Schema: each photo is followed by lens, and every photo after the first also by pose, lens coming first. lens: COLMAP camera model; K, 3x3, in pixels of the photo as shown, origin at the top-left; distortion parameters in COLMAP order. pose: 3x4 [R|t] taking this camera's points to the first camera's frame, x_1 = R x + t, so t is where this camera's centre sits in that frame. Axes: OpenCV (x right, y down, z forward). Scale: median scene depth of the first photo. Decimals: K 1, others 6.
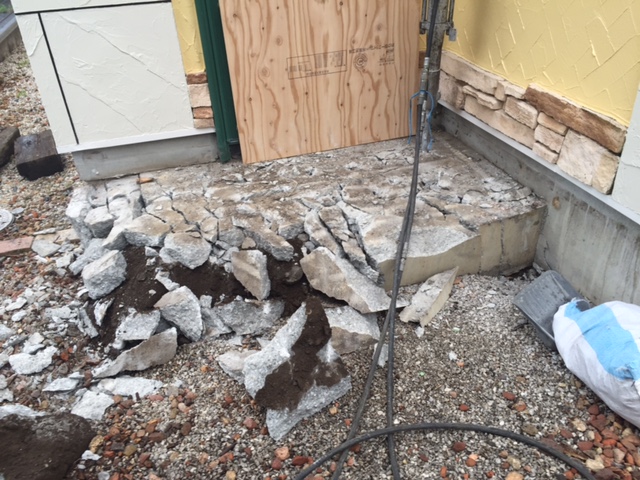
lens RADIAL K [[535.4, 0, 320.0], [0, 535.4, 240.0], [0, 0, 1]] dist [0.033128, -0.003849]
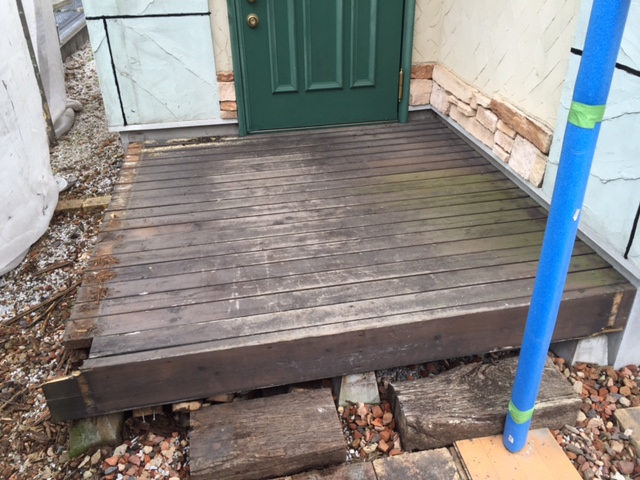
lens RADIAL K [[550.9, 0, 320.0], [0, 550.9, 240.0], [0, 0, 1]] dist [0.033543, -0.002037]
pose [[0.993989, 0.075233, -0.079533, 0.118239], [-0.077061, 0.996822, -0.020166, 0.078734], [0.077763, 0.026174, 0.996628, -0.229459]]
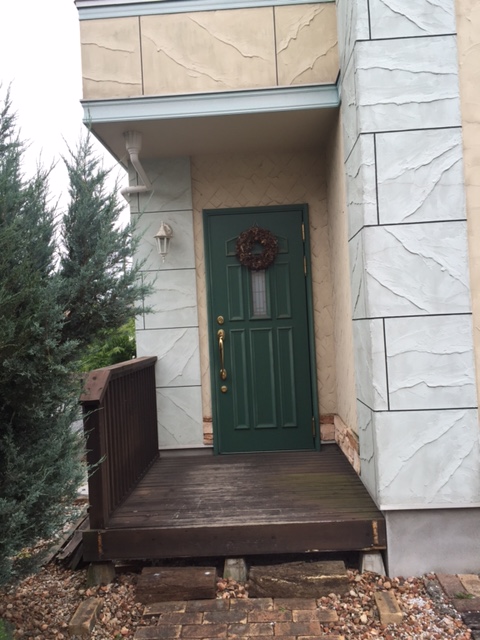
lens RADIAL K [[550.9, 0, 240.0], [0, 550.9, 320.0], [0, 0, 1]] dist [0.033543, -0.002037]
pose [[0.947899, -0.000561, -0.318571, 0.623866], [-0.165132, 0.854300, -0.492852, 0.439691], [0.272431, 0.519780, 0.809697, -0.980779]]
